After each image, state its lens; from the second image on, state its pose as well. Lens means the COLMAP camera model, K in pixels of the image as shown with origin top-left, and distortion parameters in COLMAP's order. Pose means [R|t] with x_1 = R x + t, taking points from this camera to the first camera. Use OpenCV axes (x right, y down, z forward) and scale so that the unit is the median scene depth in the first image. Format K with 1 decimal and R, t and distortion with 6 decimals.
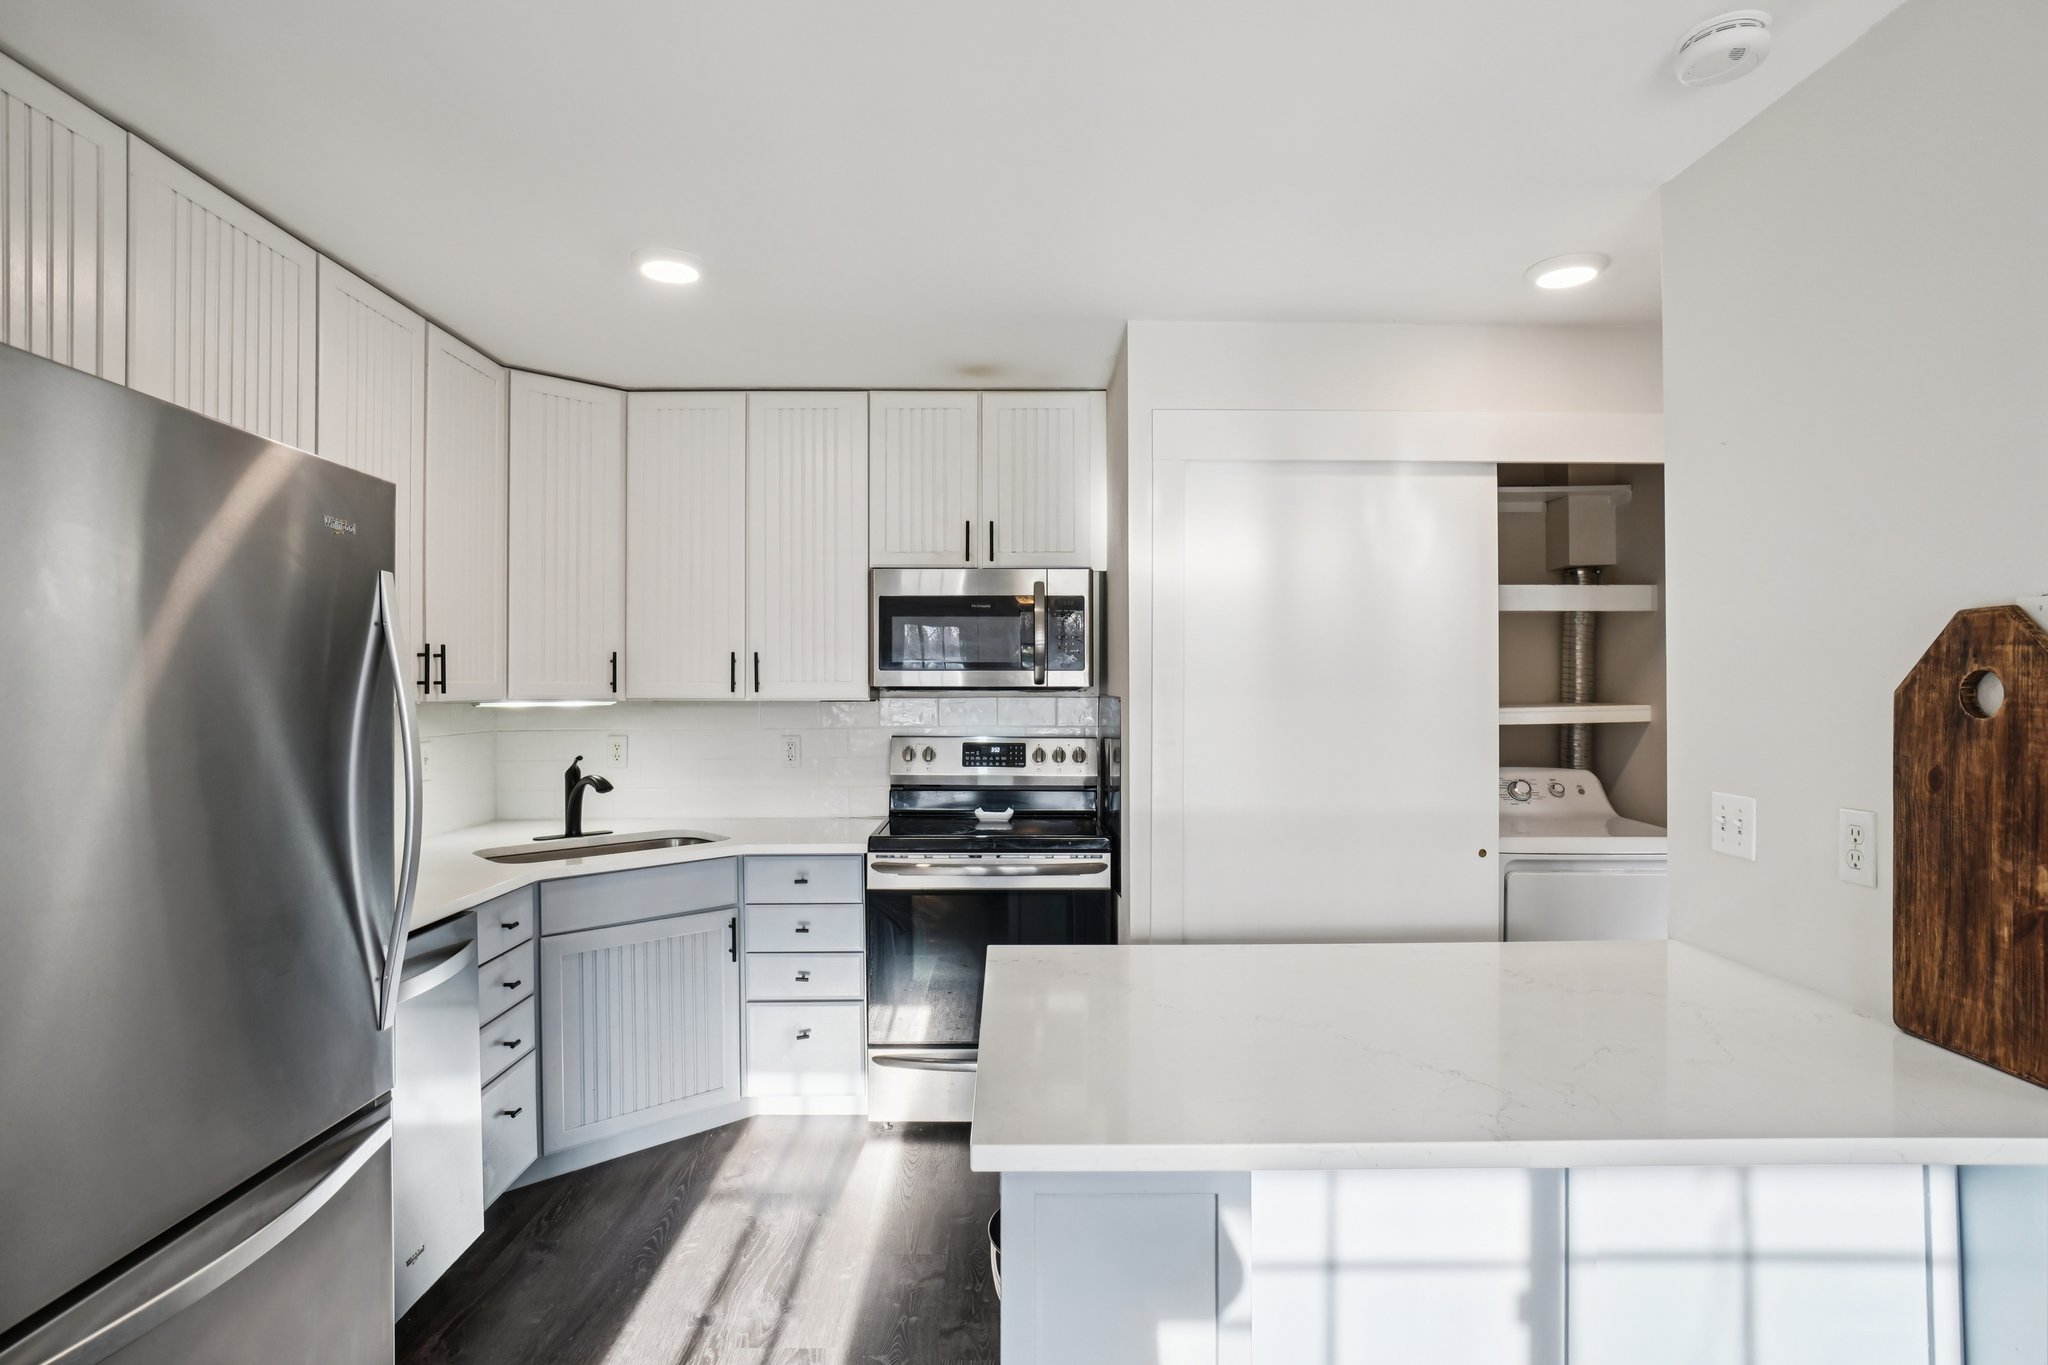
lens RADIAL K [[1046.5, 0, 1036.8], [0, 1046.5, 686.0], [0, 0, 1]] dist [-0.028851, 0.006317]
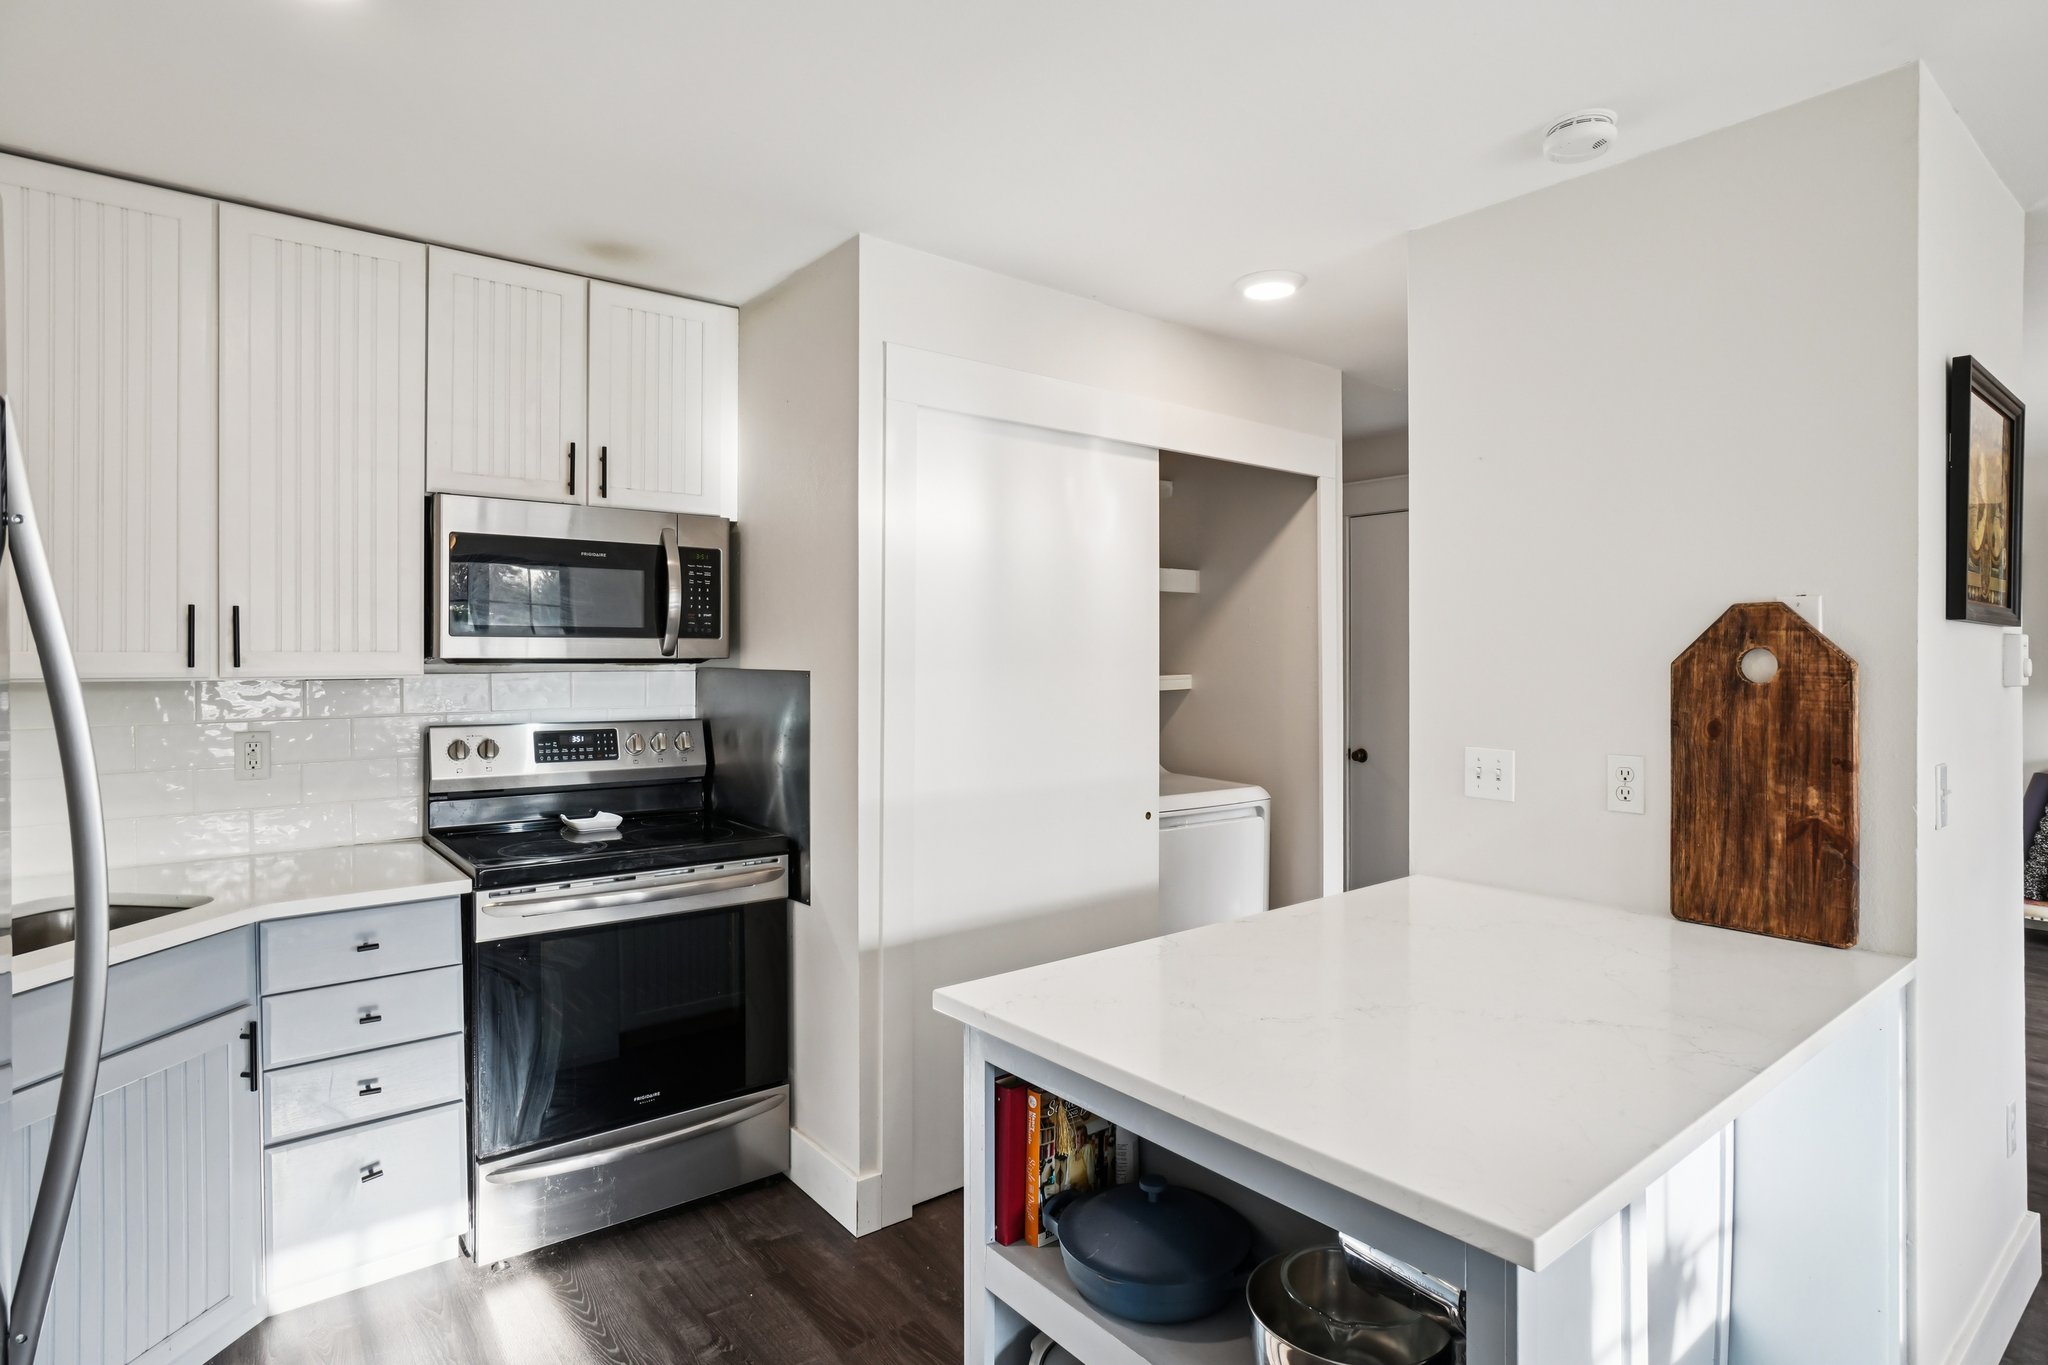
lens RADIAL K [[1046.5, 0, 1033.1], [0, 1046.5, 663.4], [0, 0, 1]] dist [-0.028851, 0.006317]
pose [[0.792371, -0.003167, 0.610031, -0.313814], [-0.001034, 0.999978, 0.006534, -0.001444], [-0.610038, -0.005808, 0.792351, 0.224895]]
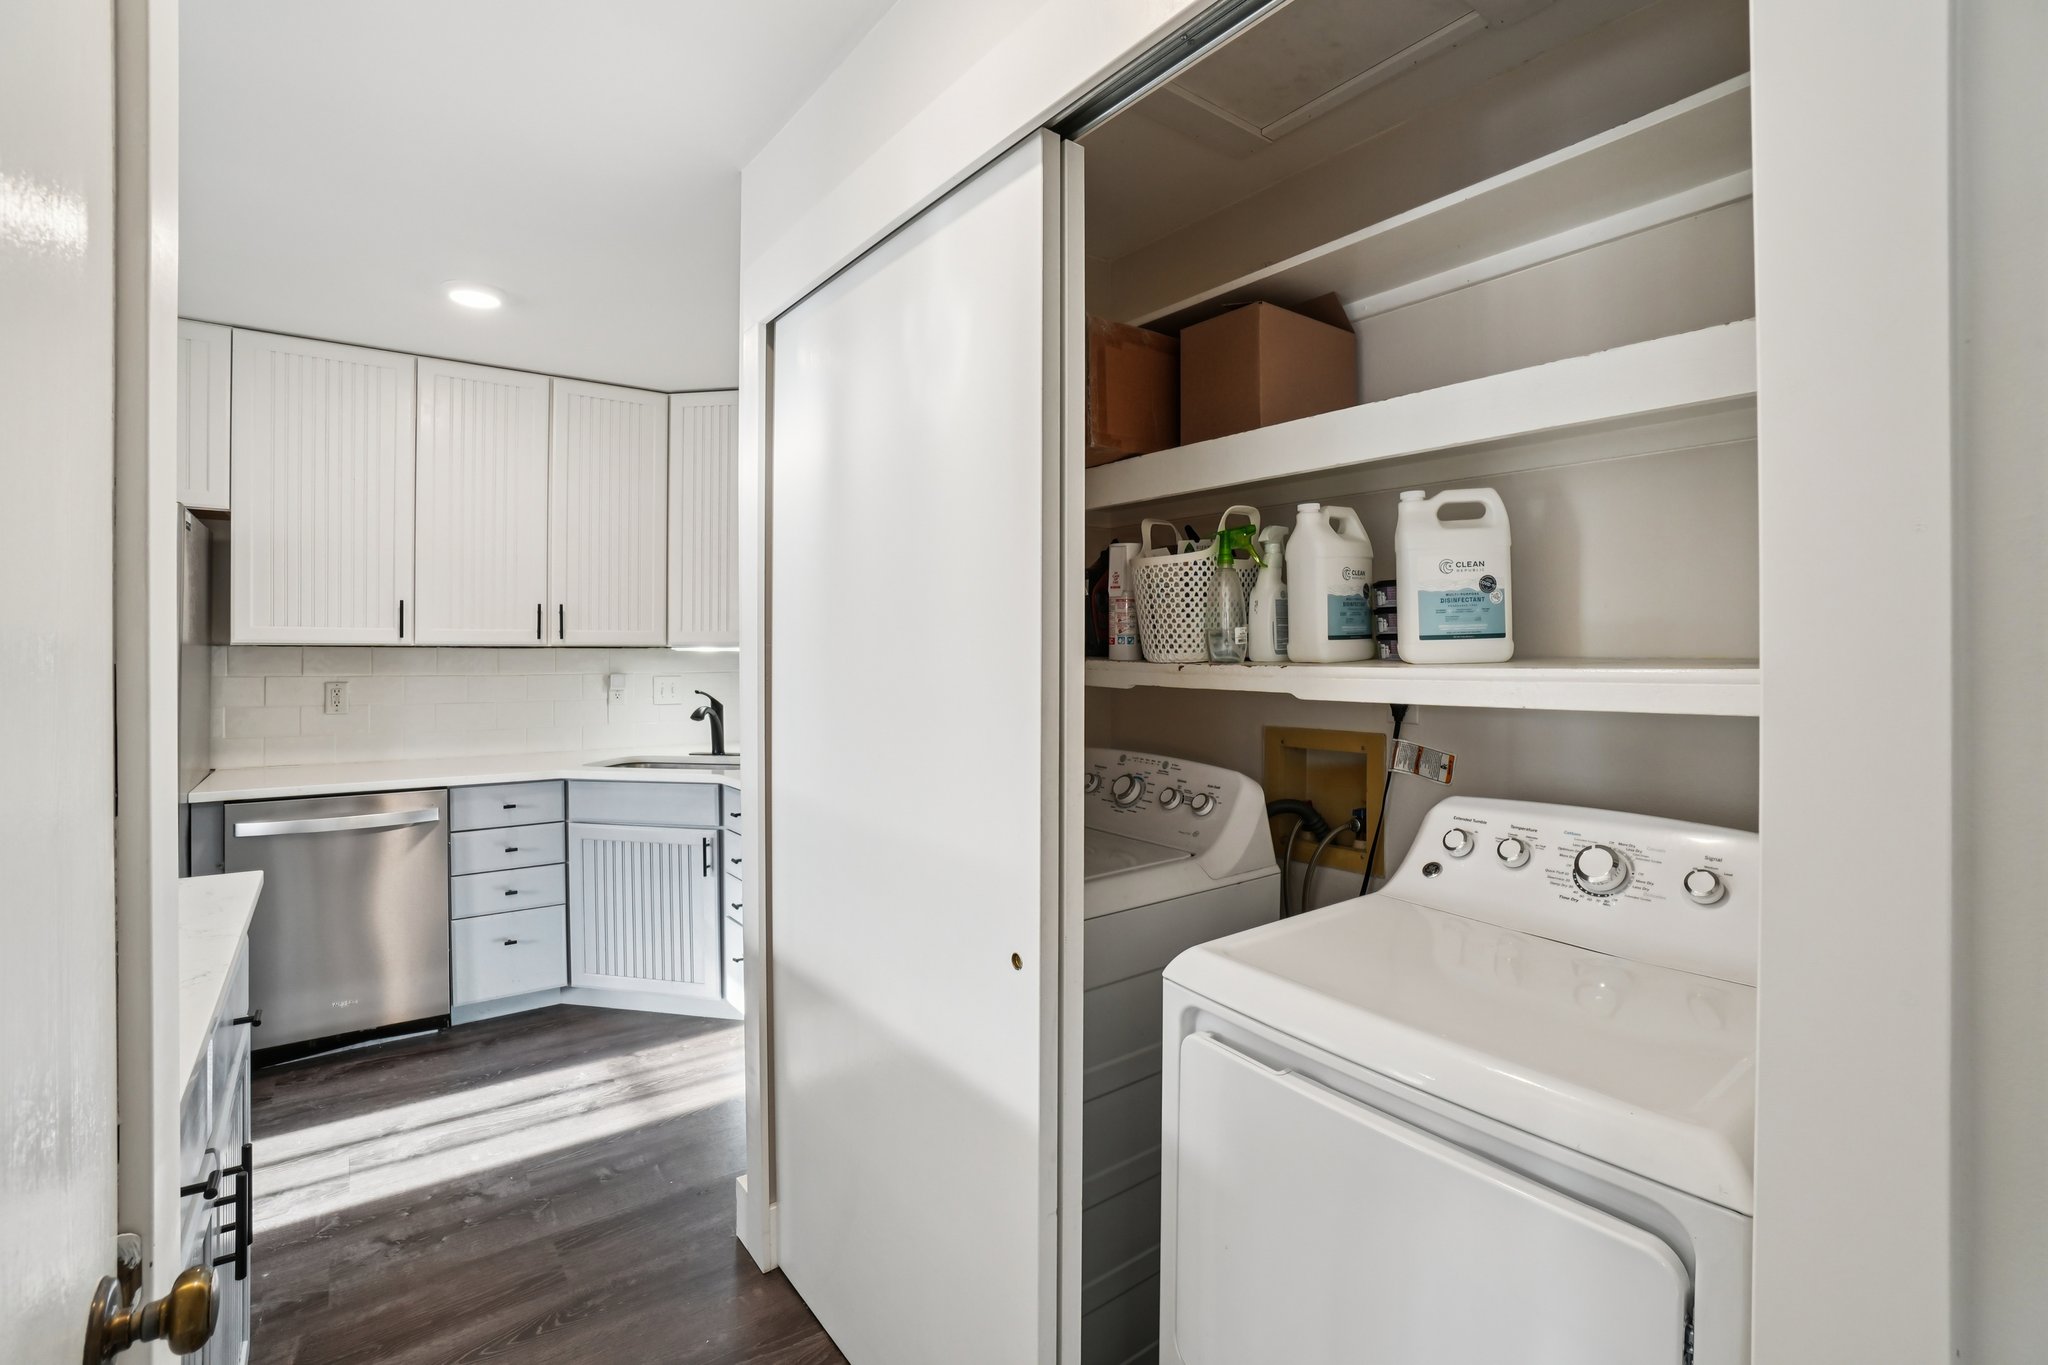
lens RADIAL K [[921.8, 0, 1005.4], [0, 921.8, 664.0], [0, 0, 1]] dist [-0.025312, -0.000096]
pose [[0.569715, 0.017531, -0.821656, 0.752811], [0.003560, 0.999710, 0.023798, 0.010968], [0.821835, -0.016484, 0.569487, 0.740404]]
